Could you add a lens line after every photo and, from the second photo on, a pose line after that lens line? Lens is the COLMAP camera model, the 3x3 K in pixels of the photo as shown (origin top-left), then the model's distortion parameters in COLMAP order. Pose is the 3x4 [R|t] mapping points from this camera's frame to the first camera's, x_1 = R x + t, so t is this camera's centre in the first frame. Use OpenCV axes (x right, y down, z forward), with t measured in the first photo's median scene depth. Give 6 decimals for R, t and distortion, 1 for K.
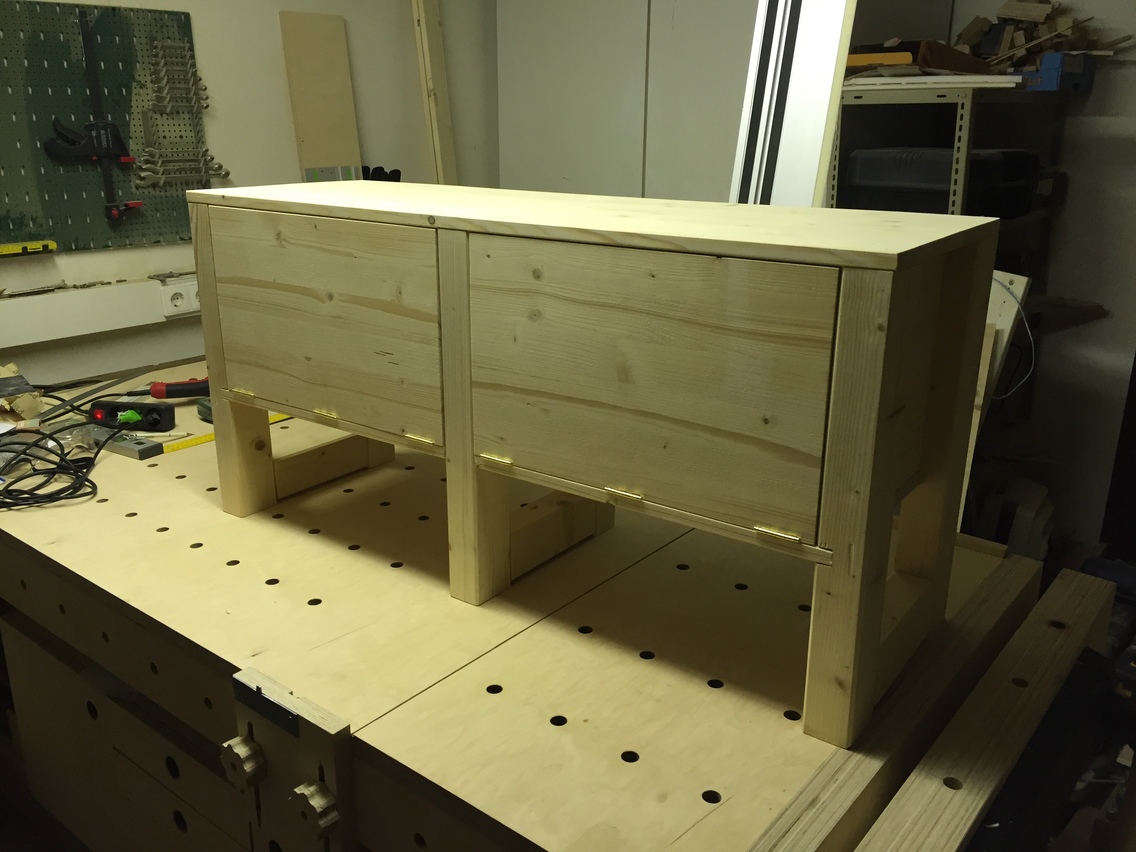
lens RADIAL K [[977.0, 0, 568.0], [0, 977.0, 426.0], [0, 0, 1]] dist [0.035164, 0.001185]
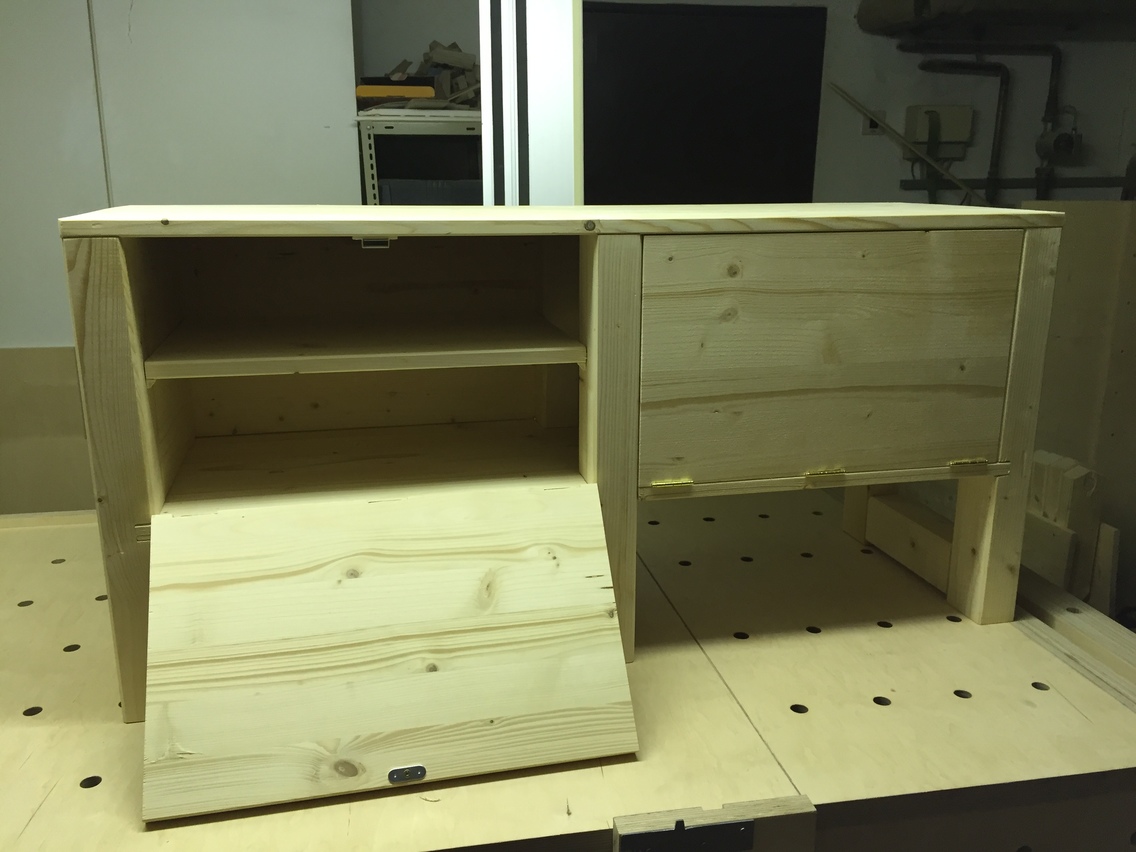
lens RADIAL K [[977.0, 0, 568.0], [0, 977.0, 426.0], [0, 0, 1]] dist [0.035164, 0.001185]
pose [[0.646639, -0.193812, 0.737764, -0.650622], [0.232852, 0.971172, 0.051037, -0.070782], [-0.726387, 0.138787, 0.673127, 0.371075]]
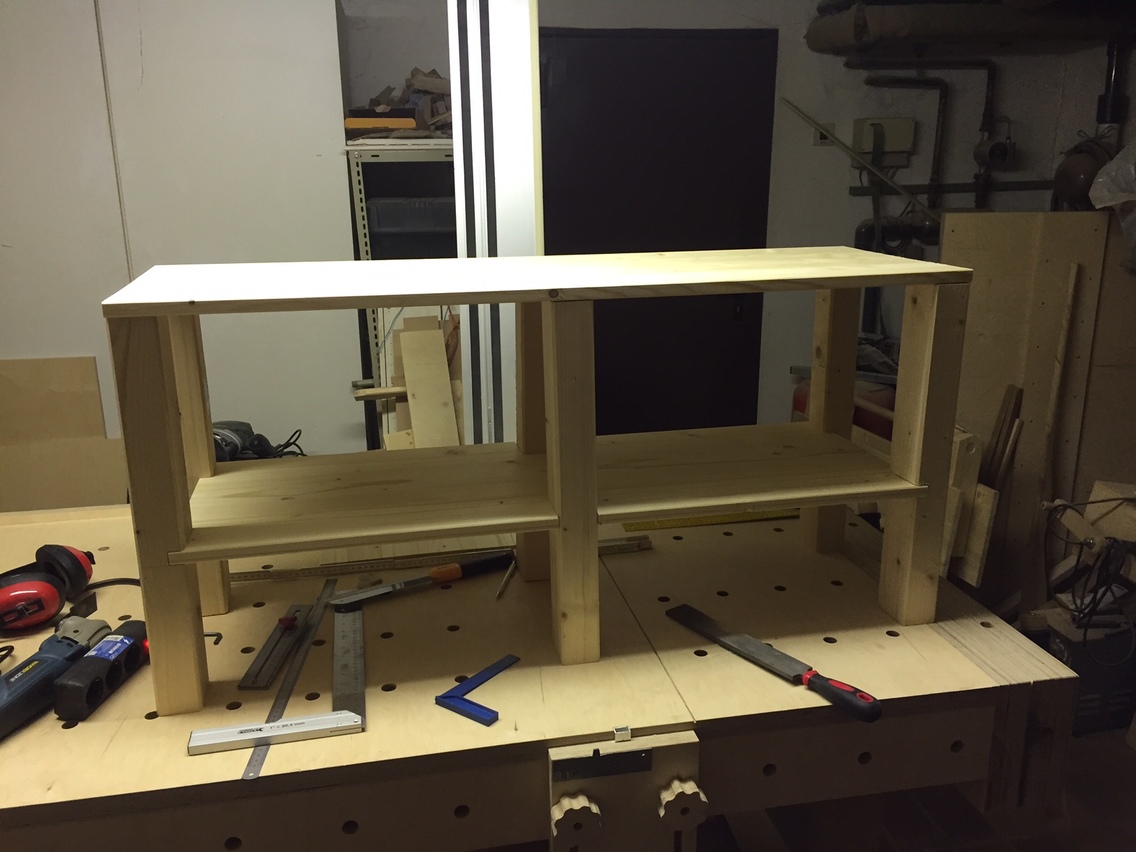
lens RADIAL K [[968.6, 0, 568.0], [0, 968.6, 426.0], [0, 0, 1]] dist [0.021492, 0.000353]
pose [[0.633755, -0.220800, 0.741351, -0.751115], [0.243332, 0.966648, 0.079885, -0.117842], [-0.734264, 0.129767, 0.666346, 0.231123]]
